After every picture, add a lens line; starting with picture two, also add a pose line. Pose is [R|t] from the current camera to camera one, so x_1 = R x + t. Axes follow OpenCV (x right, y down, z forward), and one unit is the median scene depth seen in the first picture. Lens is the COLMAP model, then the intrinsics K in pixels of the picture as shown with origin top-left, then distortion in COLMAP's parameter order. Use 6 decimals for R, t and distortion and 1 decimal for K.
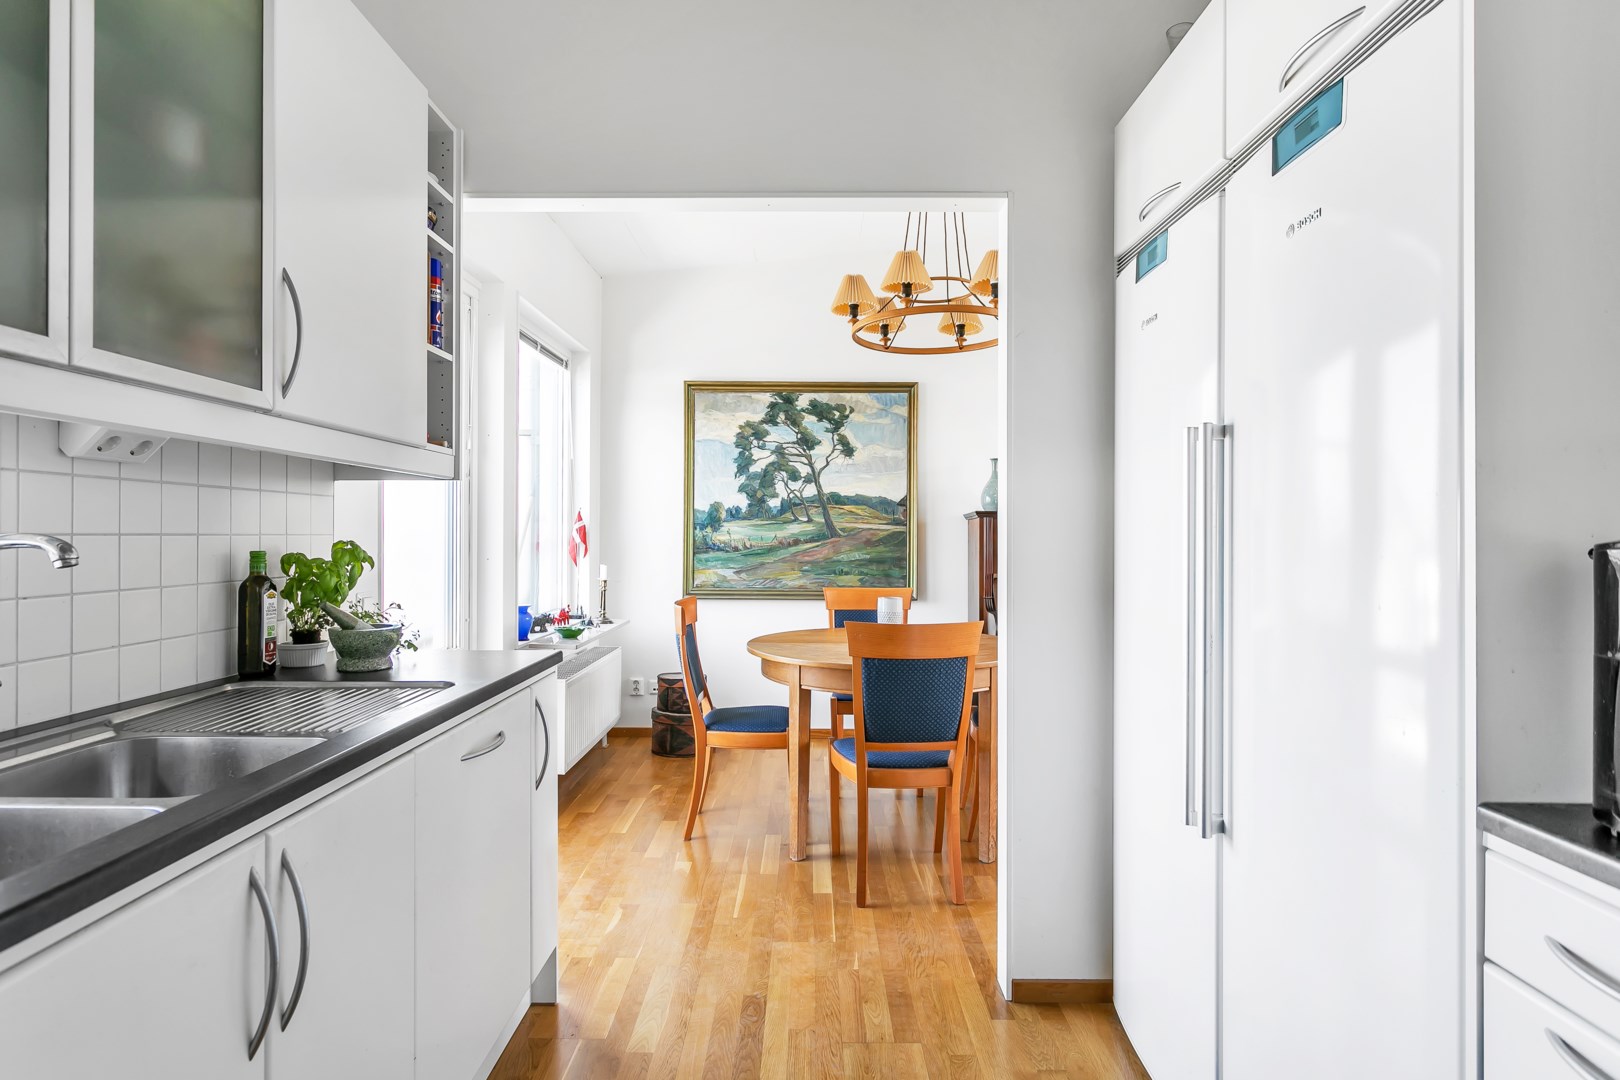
lens RADIAL K [[883.9, 0, 817.5], [0, 883.9, 529.7], [0, 0, 1]] dist [-0.032428, 0.020369]
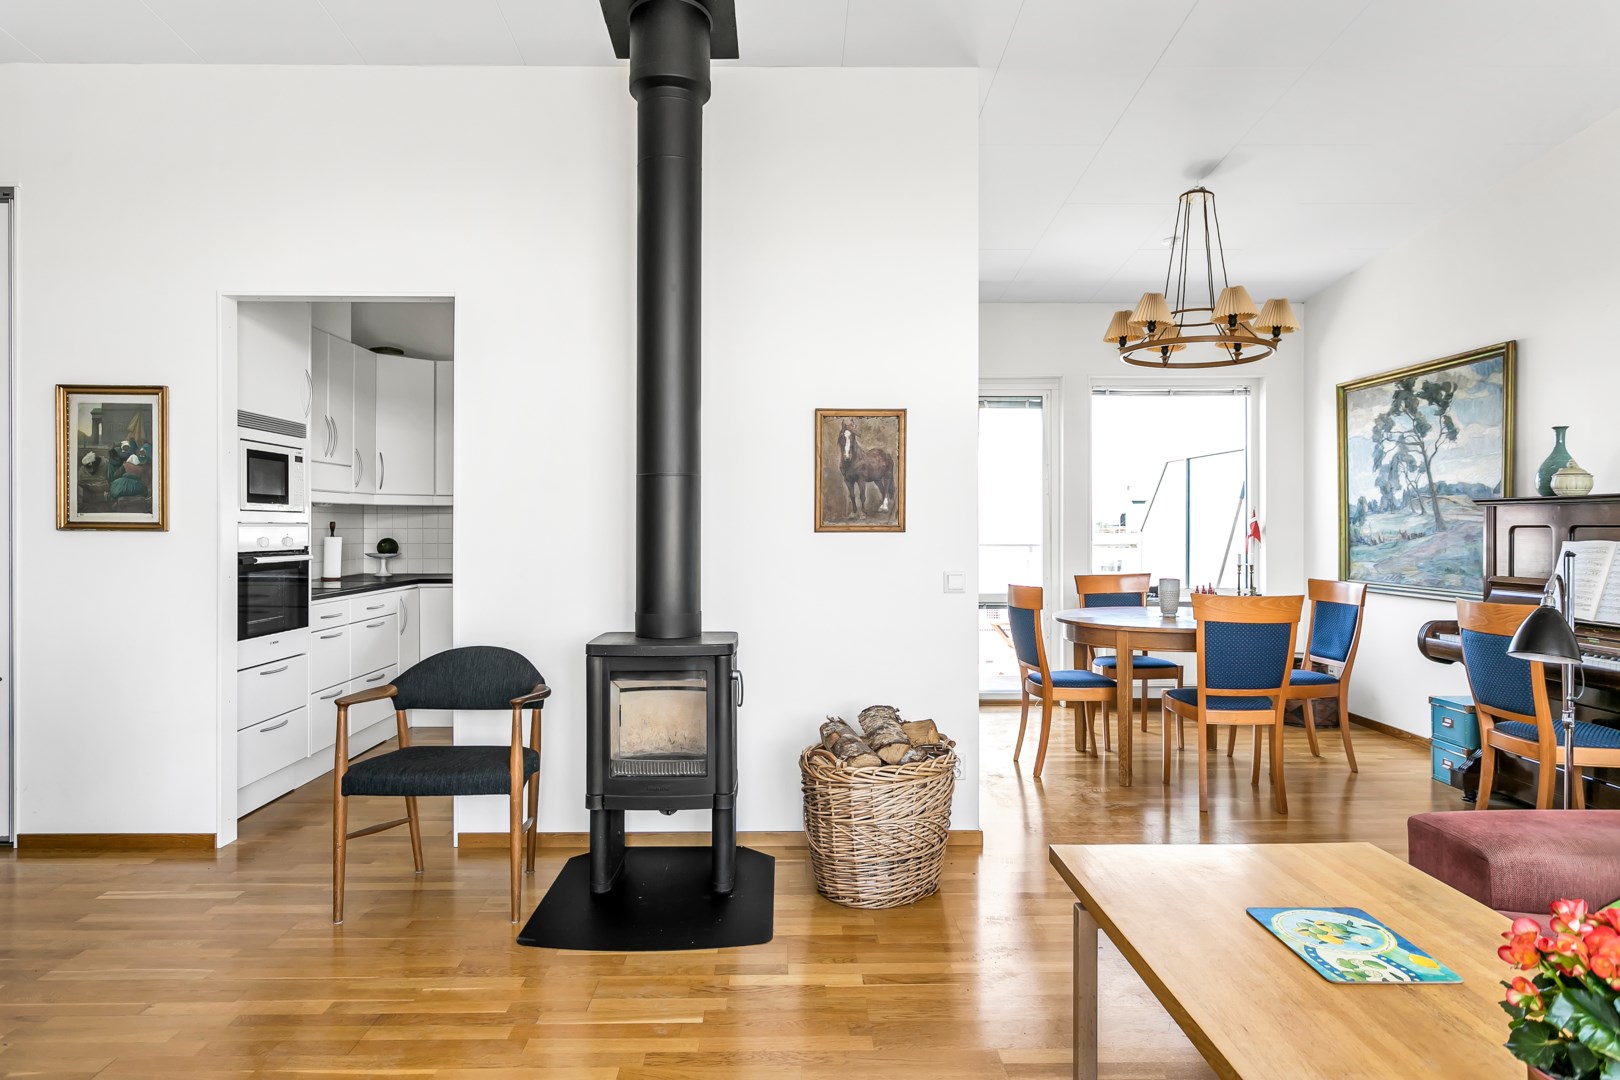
lens RADIAL K [[961.0, 0, 797.5], [0, 961.0, 534.4], [0, 0, 1]] dist [0.002099, 0.001126]
pose [[0.002174, 0.004961, -0.999985, 1.000169], [0.004363, 0.999978, 0.004971, 0.004232], [0.999988, -0.004374, 0.002152, 0.340948]]
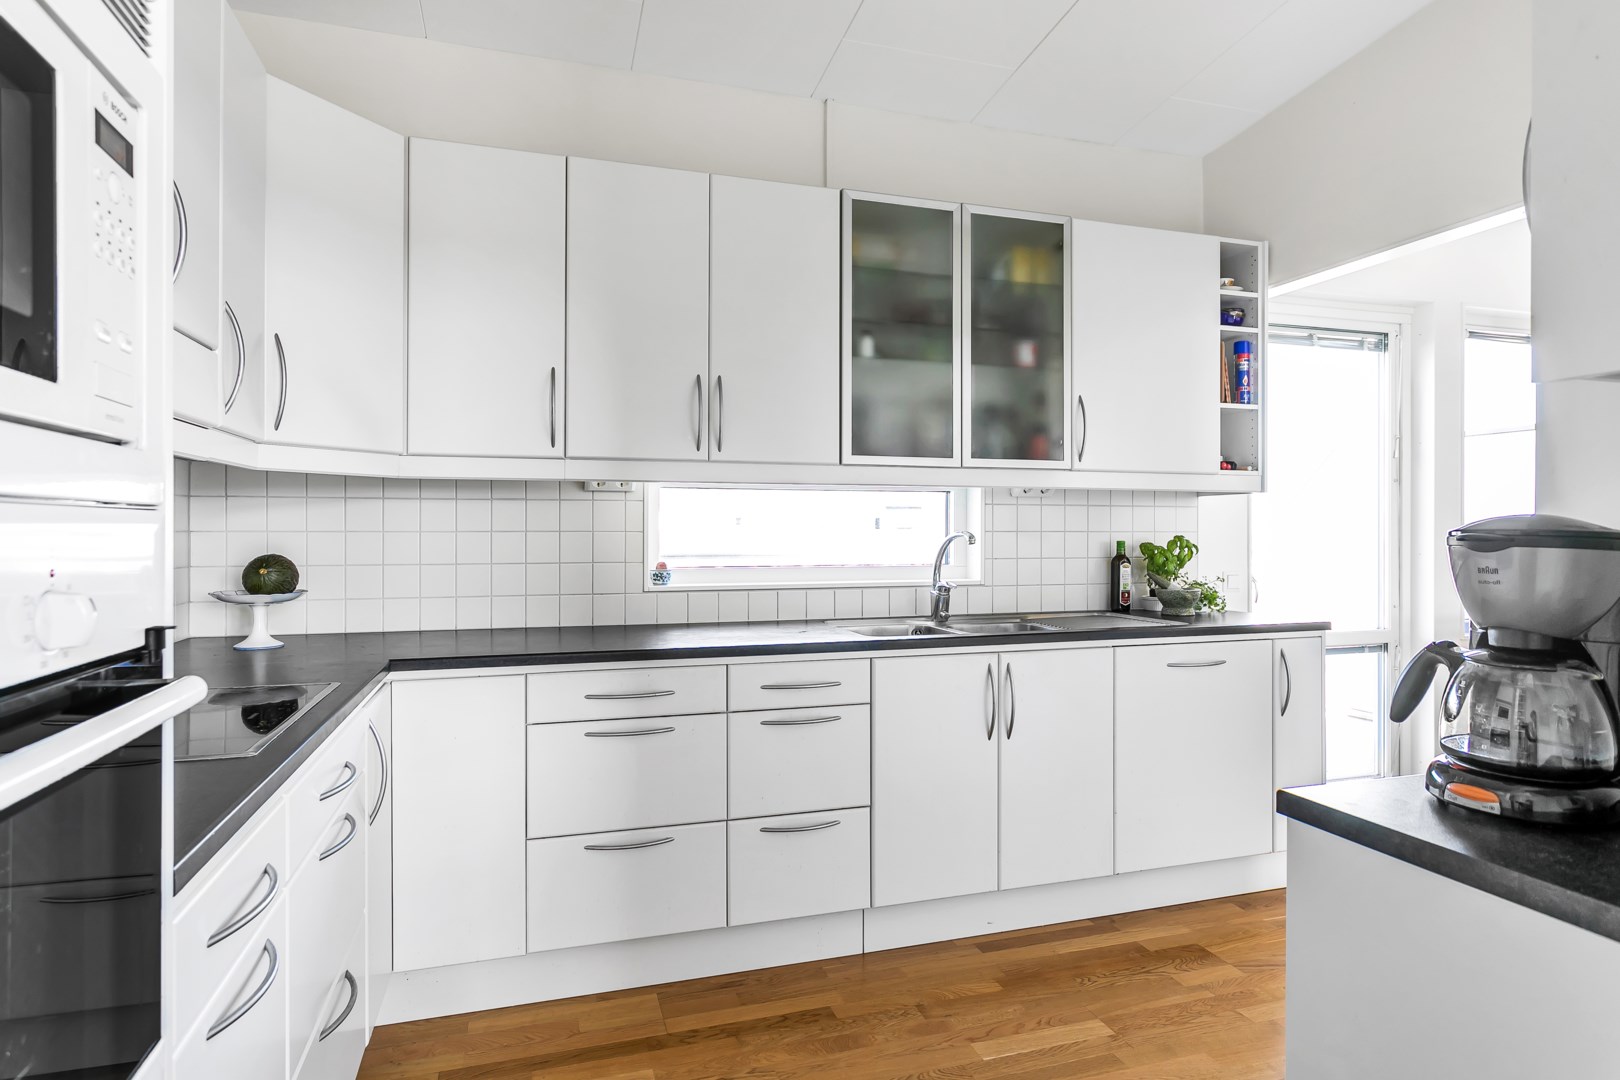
lens RADIAL K [[883.9, 0, 817.5], [0, 883.9, 529.7], [0, 0, 1]] dist [-0.032428, 0.020369]
pose [[0.296176, -0.002179, -0.955131, 0.299570], [0.002049, 0.999997, -0.001646, 0.000972], [0.955131, -0.001469, 0.296180, -0.040241]]
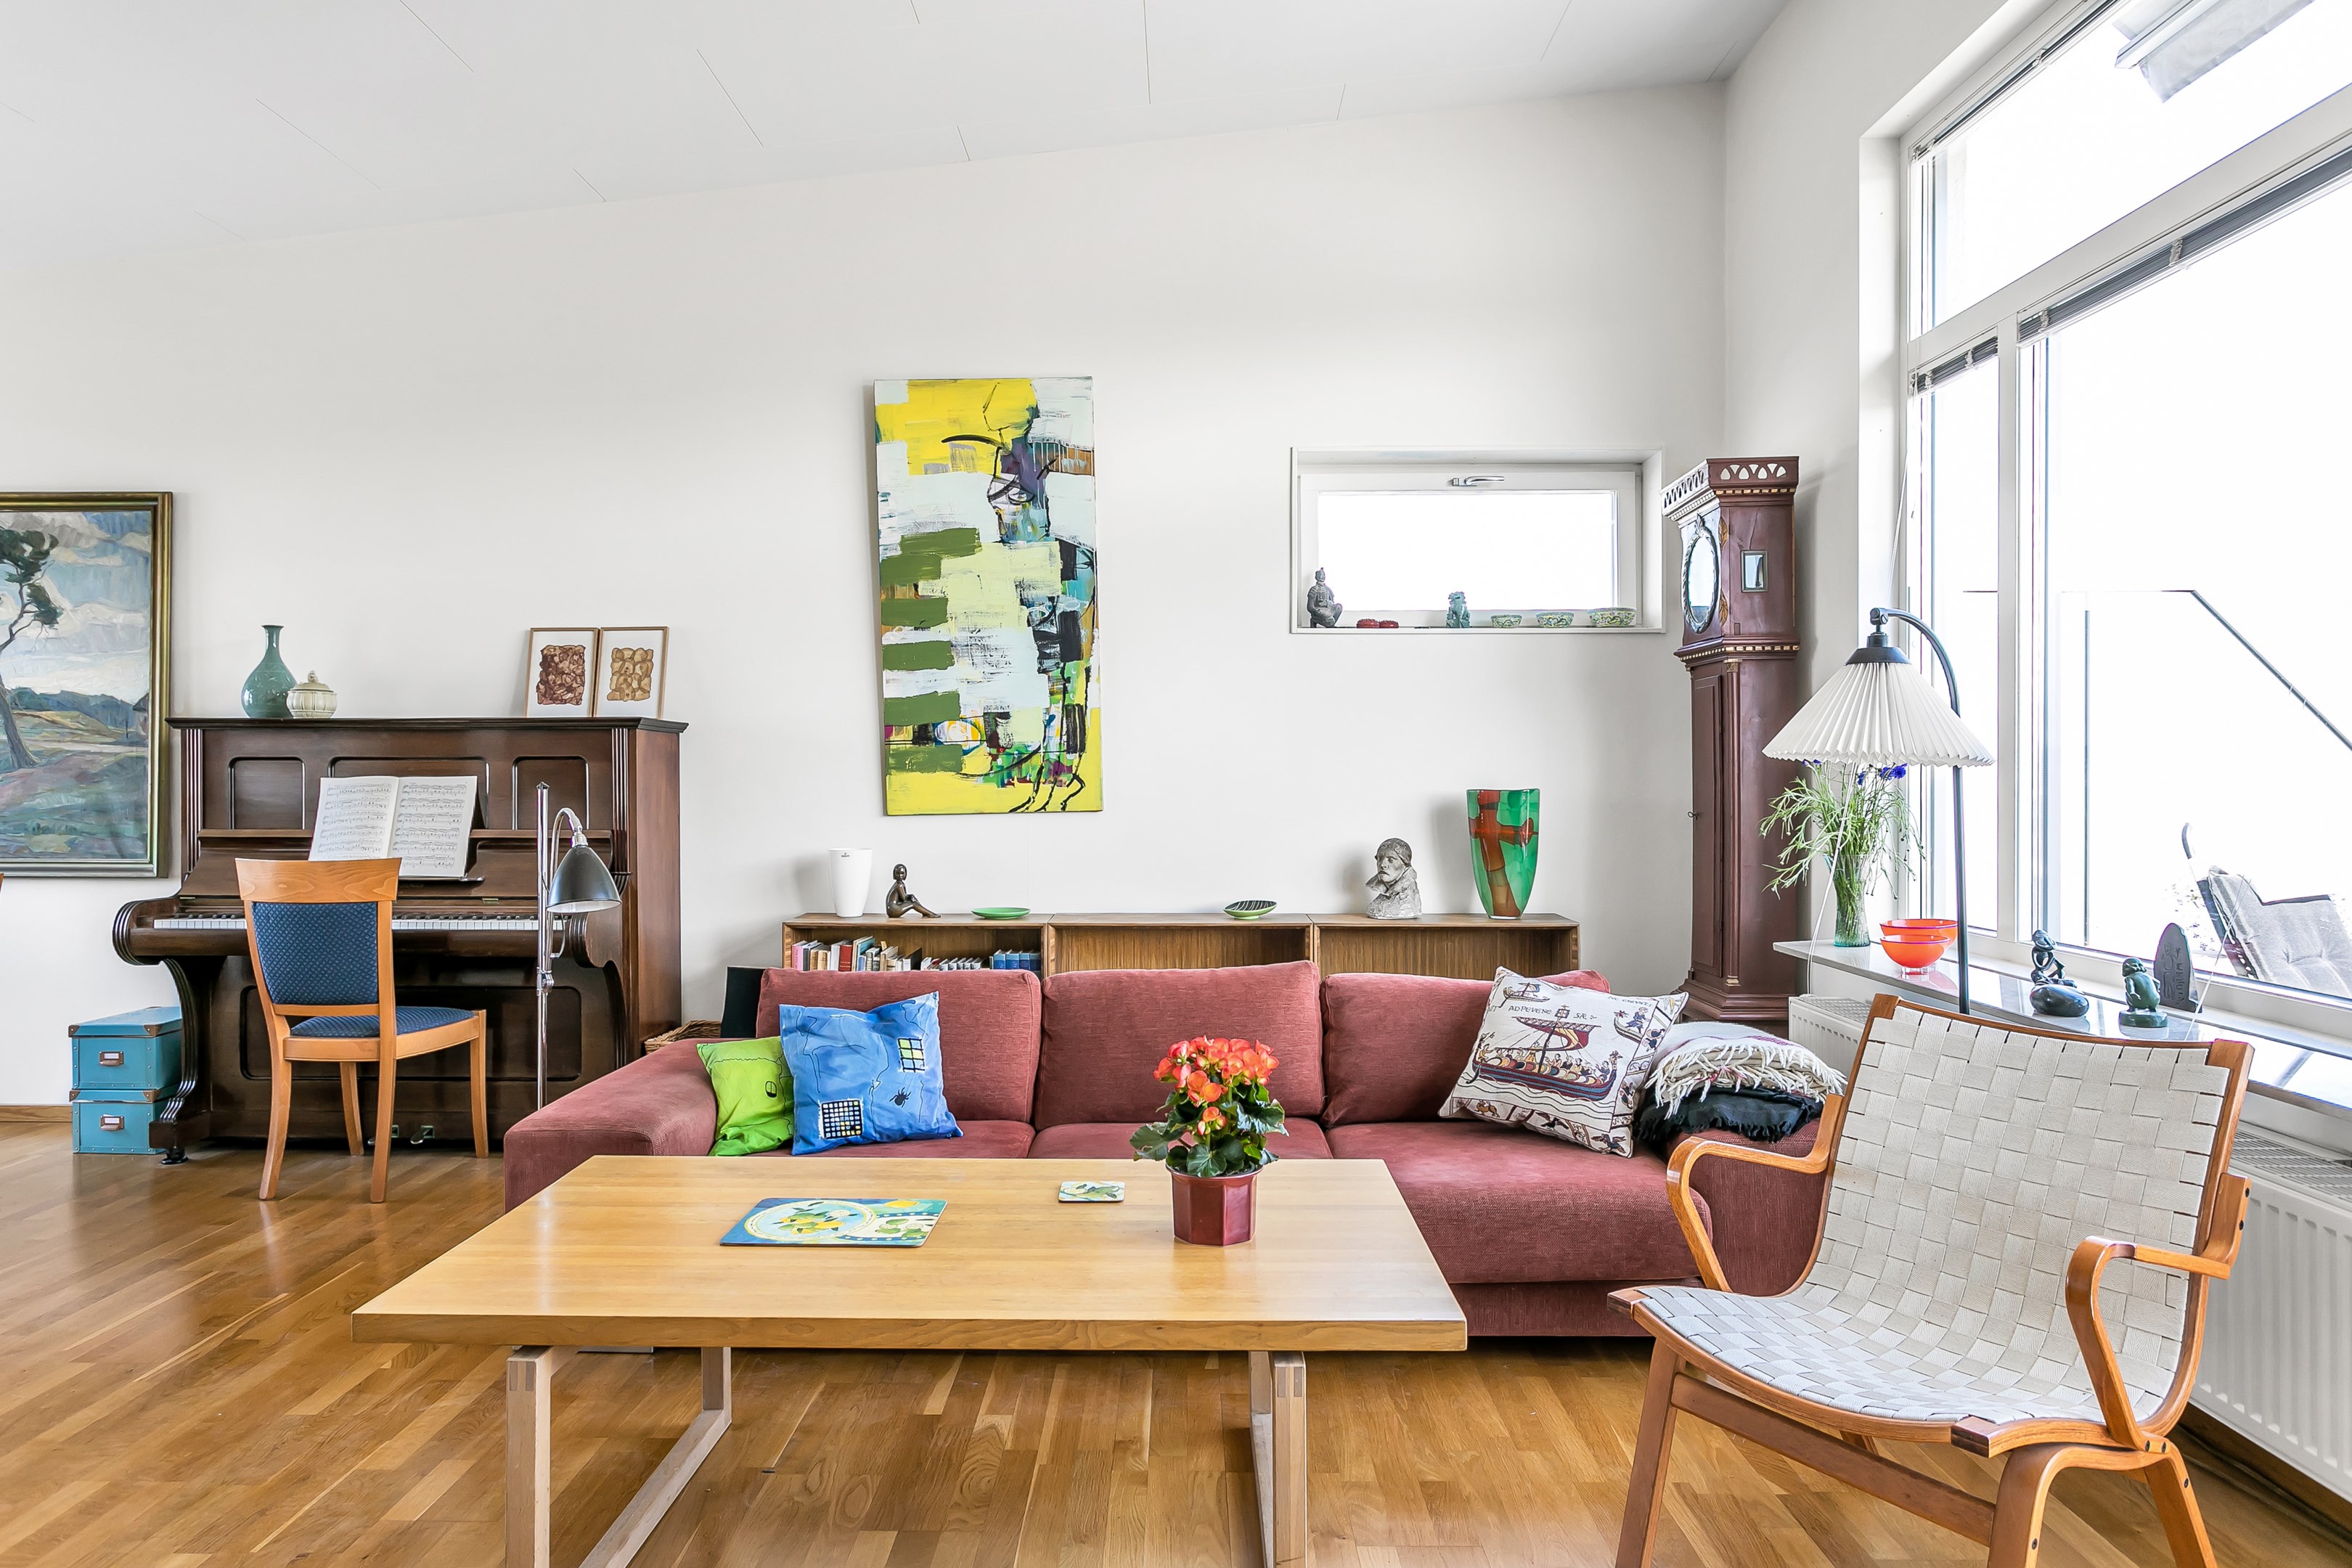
lens RADIAL K [[1445.7, 0, 1162.8], [0, 1445.7, 775.8], [0, 0, 1]] dist [-0.004531, -0.000930]
pose [[0.999599, -0.003045, -0.028152, 0.774562], [0.003121, 0.999992, 0.002661, 0.013812], [0.028144, -0.002748, 0.999600, 0.098136]]
